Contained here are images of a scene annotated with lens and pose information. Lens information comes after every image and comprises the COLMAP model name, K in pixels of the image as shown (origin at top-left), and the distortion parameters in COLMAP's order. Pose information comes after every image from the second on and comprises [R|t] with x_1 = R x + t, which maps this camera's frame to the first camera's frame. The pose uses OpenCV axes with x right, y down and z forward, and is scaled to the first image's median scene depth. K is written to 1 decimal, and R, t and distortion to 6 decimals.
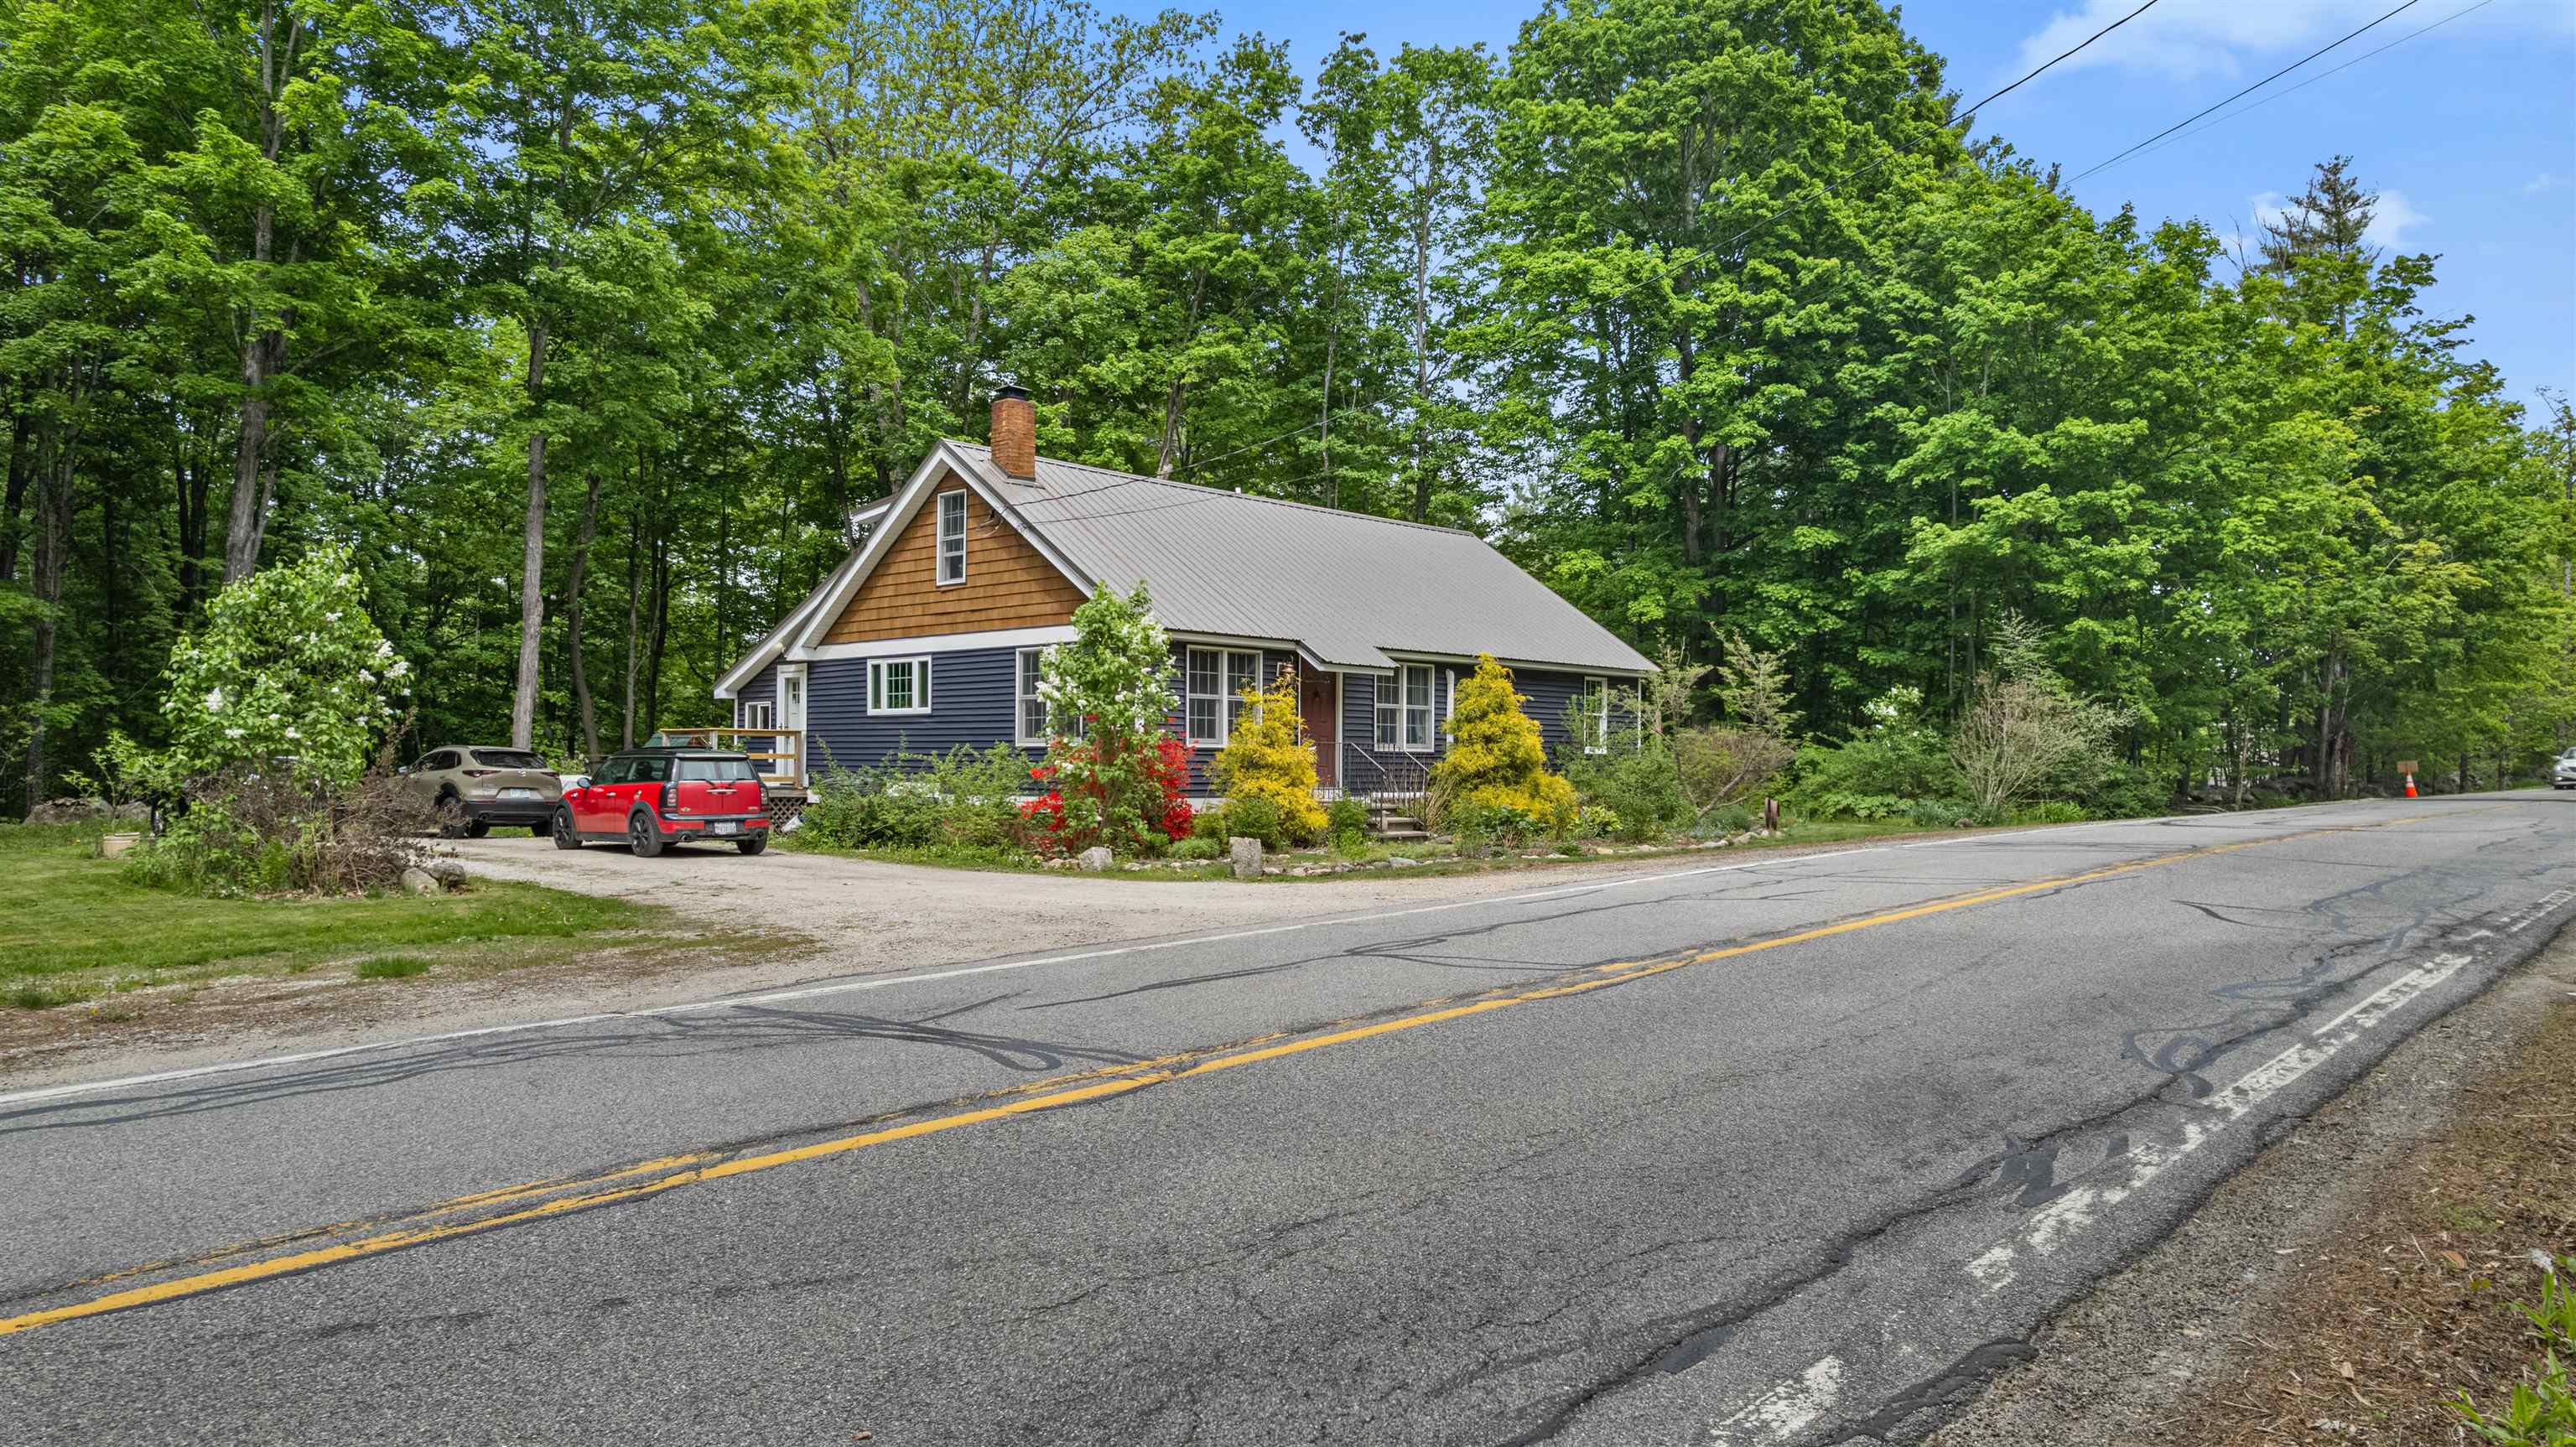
lens RADIAL K [[1617.2, 0, 1288.0], [0, 1617.2, 723.5], [0, 0, 1]] dist [-0.034807, 0.037739]
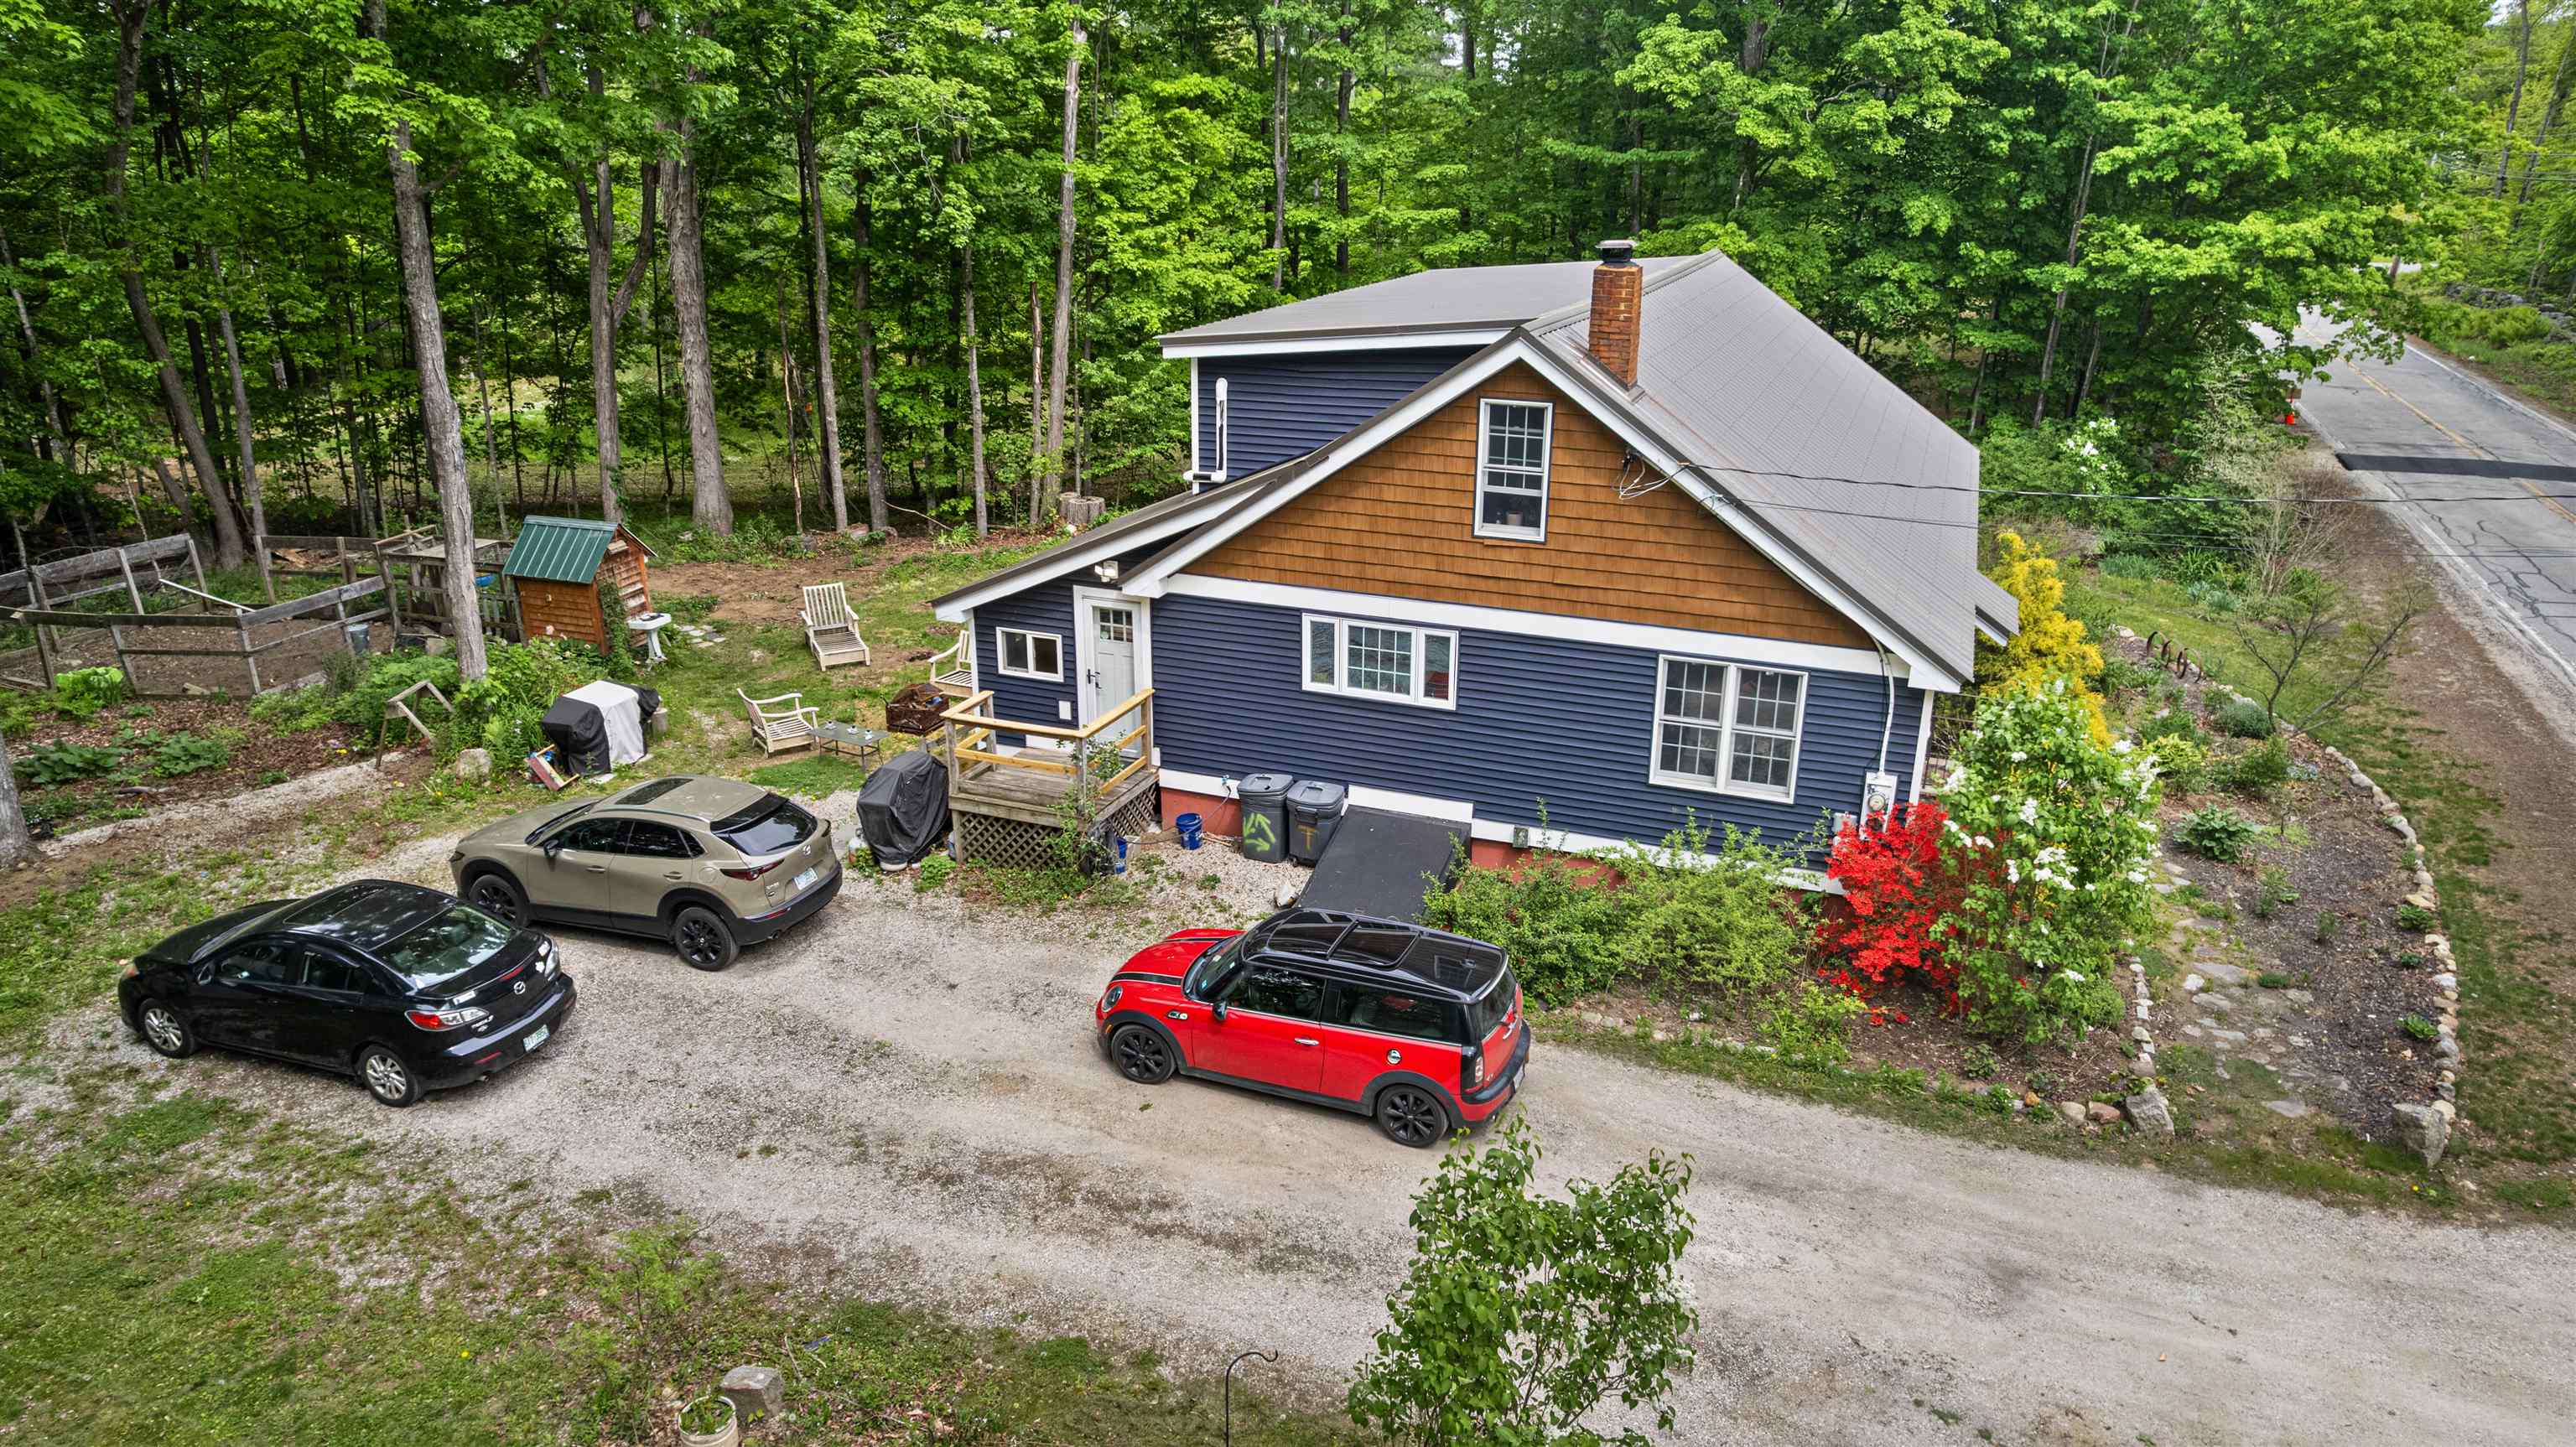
lens RADIAL K [[1614.7, 0, 1330.6], [0, 1614.7, 719.2], [0, 0, 1]] dist [0.001423, 0.000931]
pose [[0.926271, -0.120758, 0.356986, -0.479405], [-0.014956, 0.934745, 0.355004, -0.230995], [-0.376561, -0.334169, 0.864021, 0.372157]]
